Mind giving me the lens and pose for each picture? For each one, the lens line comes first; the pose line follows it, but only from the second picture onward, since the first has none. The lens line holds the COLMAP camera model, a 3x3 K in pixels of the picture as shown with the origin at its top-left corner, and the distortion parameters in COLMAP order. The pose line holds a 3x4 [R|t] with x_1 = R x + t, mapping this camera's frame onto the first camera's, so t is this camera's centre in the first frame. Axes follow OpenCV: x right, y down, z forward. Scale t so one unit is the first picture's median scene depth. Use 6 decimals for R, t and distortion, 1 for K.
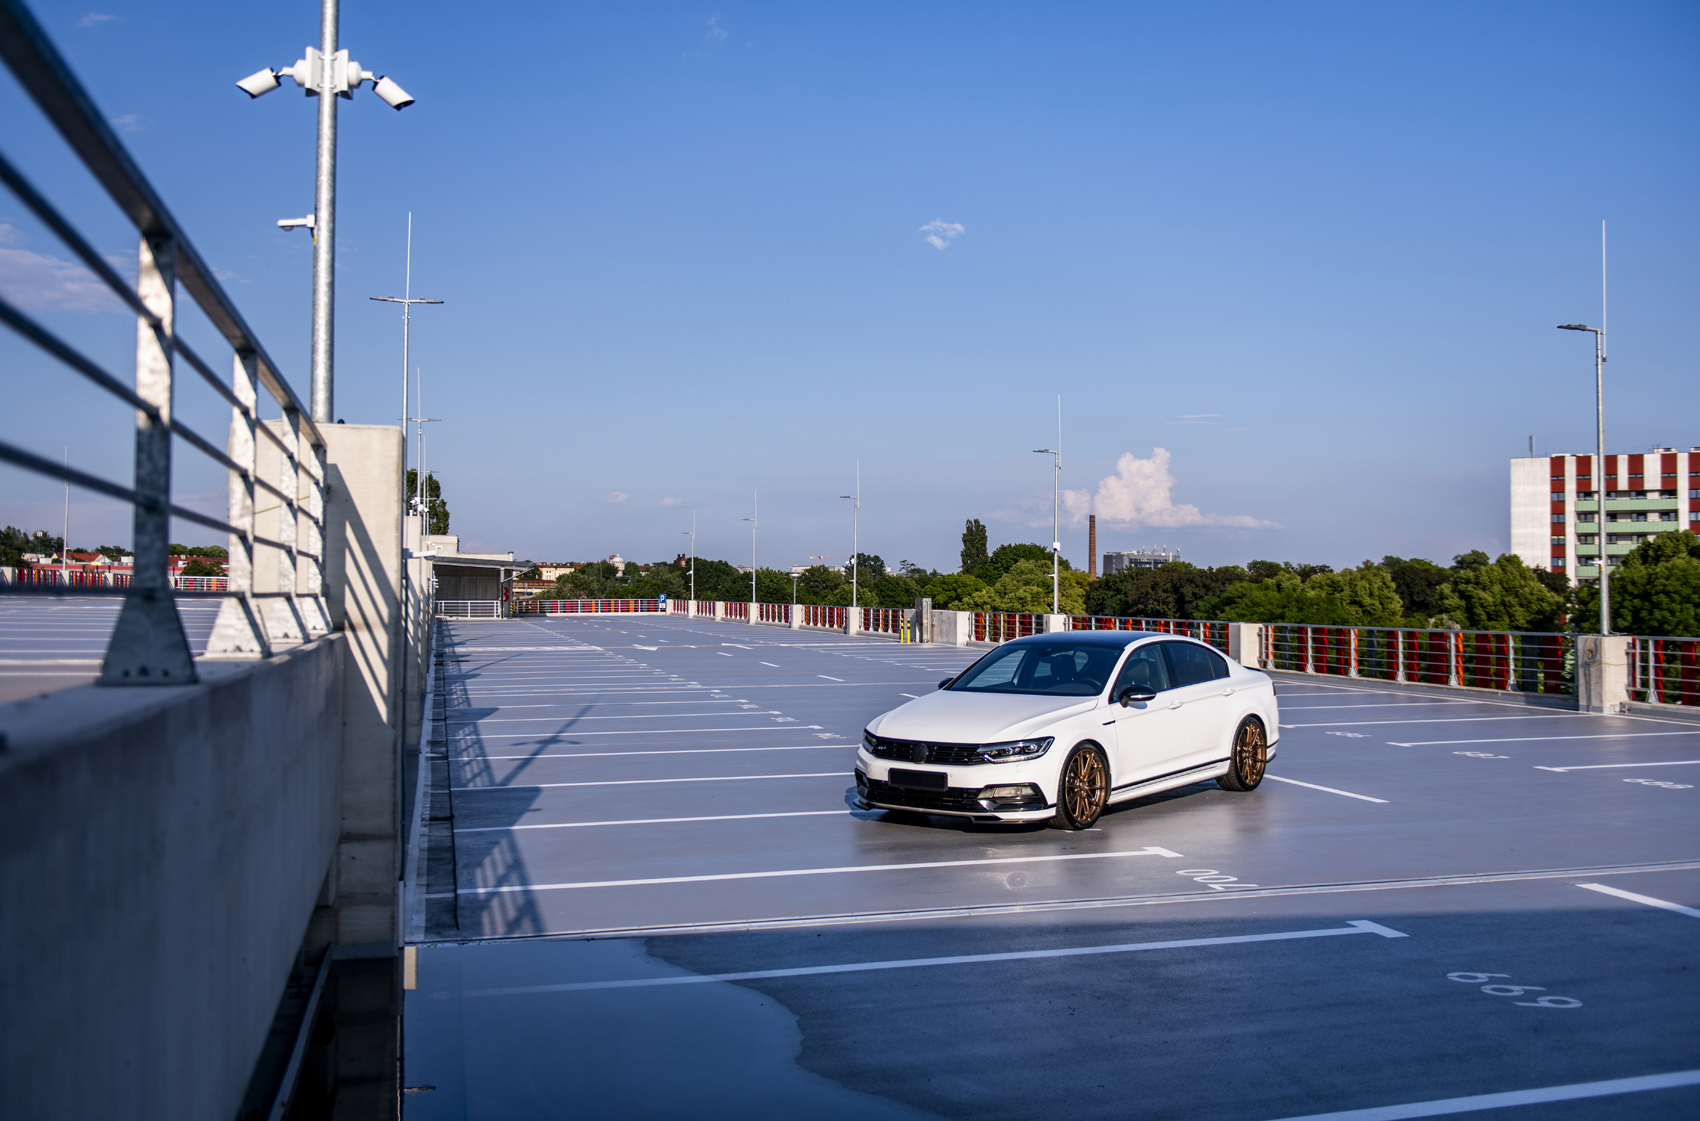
lens RADIAL K [[1562.1, 0, 845.8], [0, 1562.1, 554.9], [0, 0, 1]] dist [-0.028621, 0.000000]
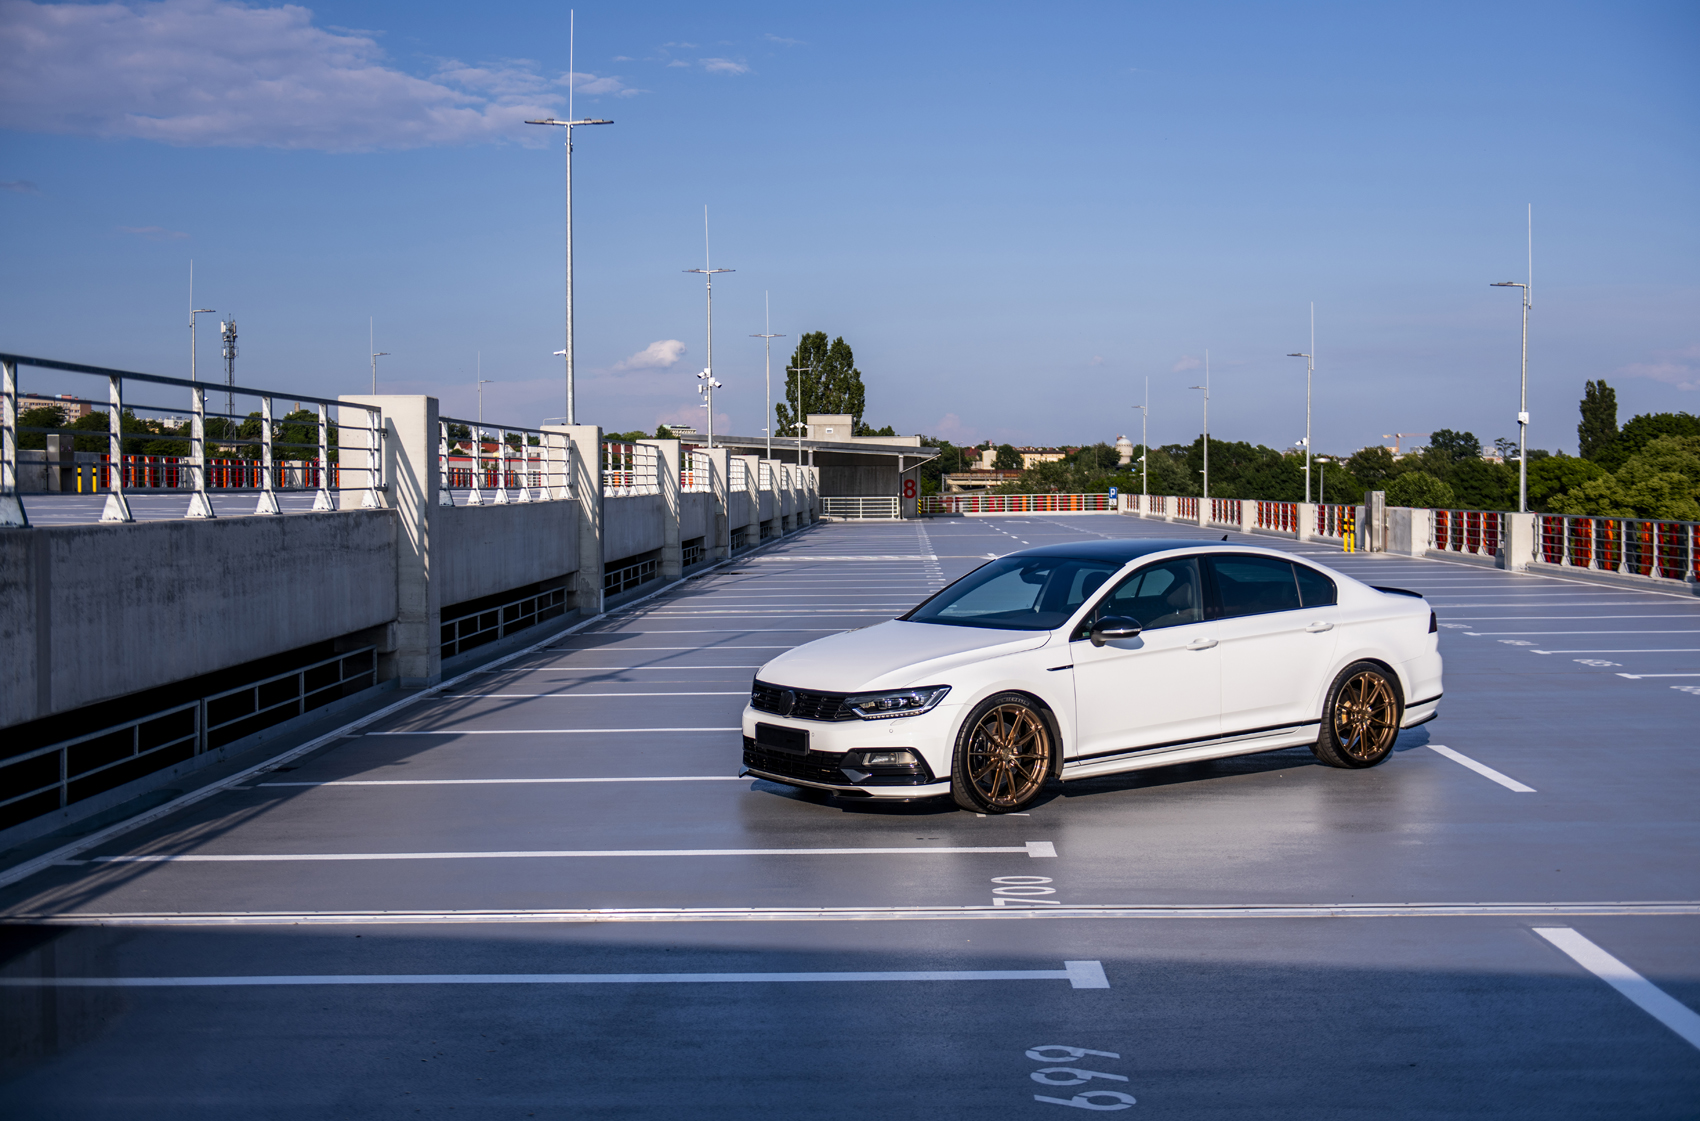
lens RADIAL K [[2023.8, 0, 856.0], [0, 2023.8, 564.0], [0, 0, 1]] dist [-0.015809, 0.000000]
pose [[0.960380, 0.004346, -0.278662, 0.327003], [0.013276, 0.998030, 0.061321, 0.001597], [0.278379, -0.062591, 0.958430, 0.082261]]
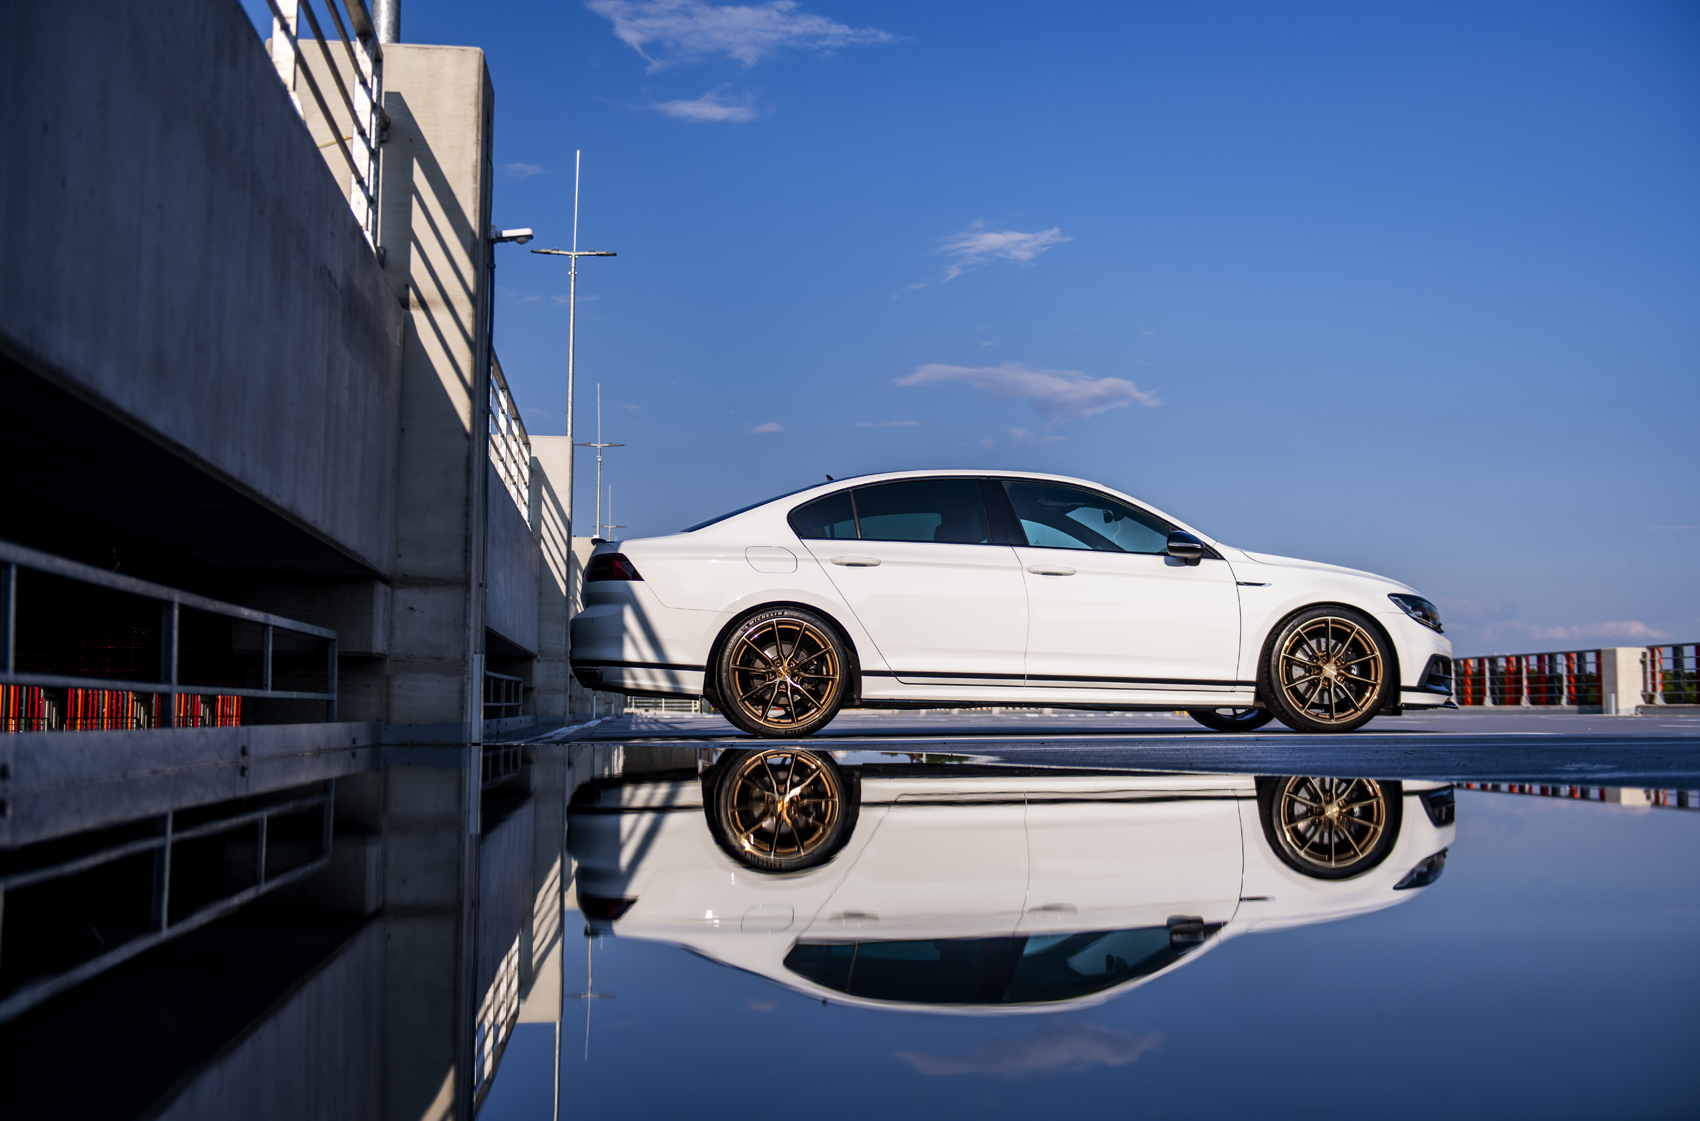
lens RADIAL K [[1852.2, 0, 859.8], [0, 1852.2, 563.4], [0, 0, 1]] dist [-0.021568, 0.000000]
pose [[0.990840, -0.008890, -0.134746, 0.009523], [0.001024, 0.998296, -0.058337, 0.139329], [0.135035, 0.057665, 0.989161, 0.094579]]
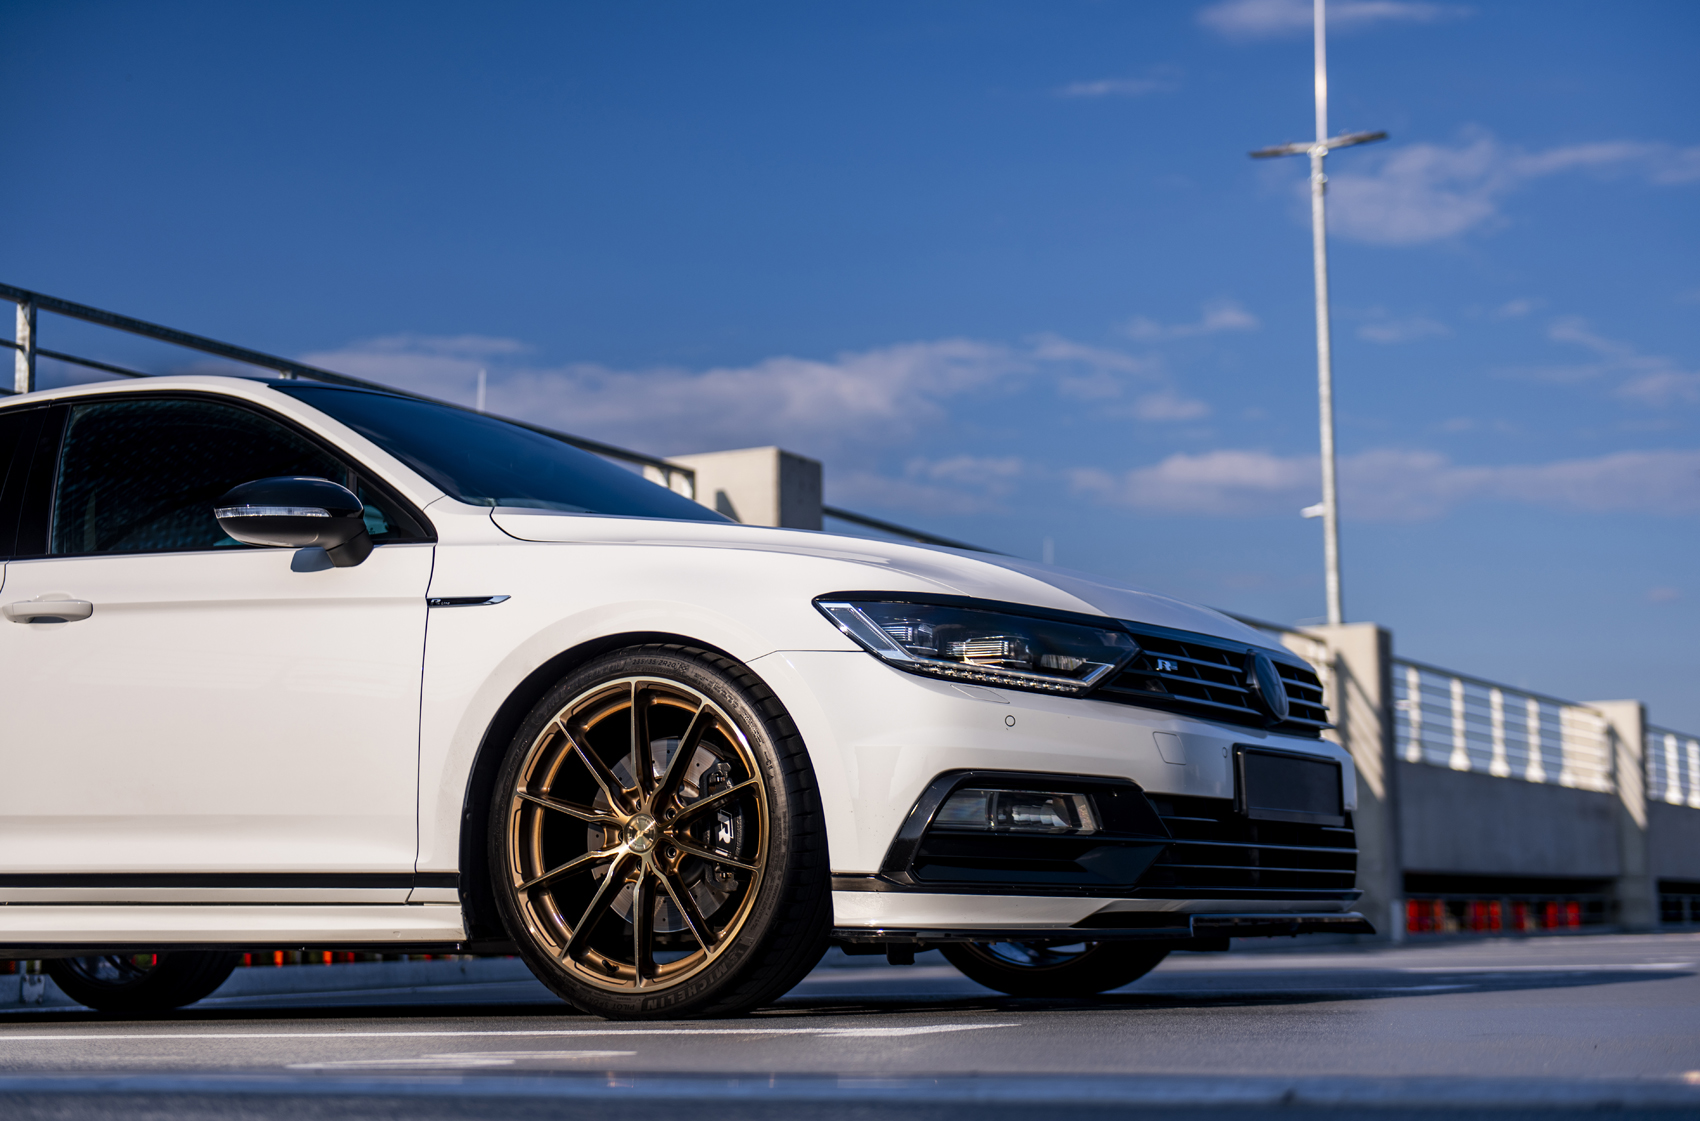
lens RADIAL K [[2697.0, 0, 849.1], [0, 2697.0, 555.4], [0, 0, 1]] dist [0.016469, 0.000000]
pose [[0.730201, -0.109201, -0.674449, 0.384091], [0.034333, 0.991762, -0.123407, 0.148171], [0.682370, 0.066956, 0.727934, 0.626435]]
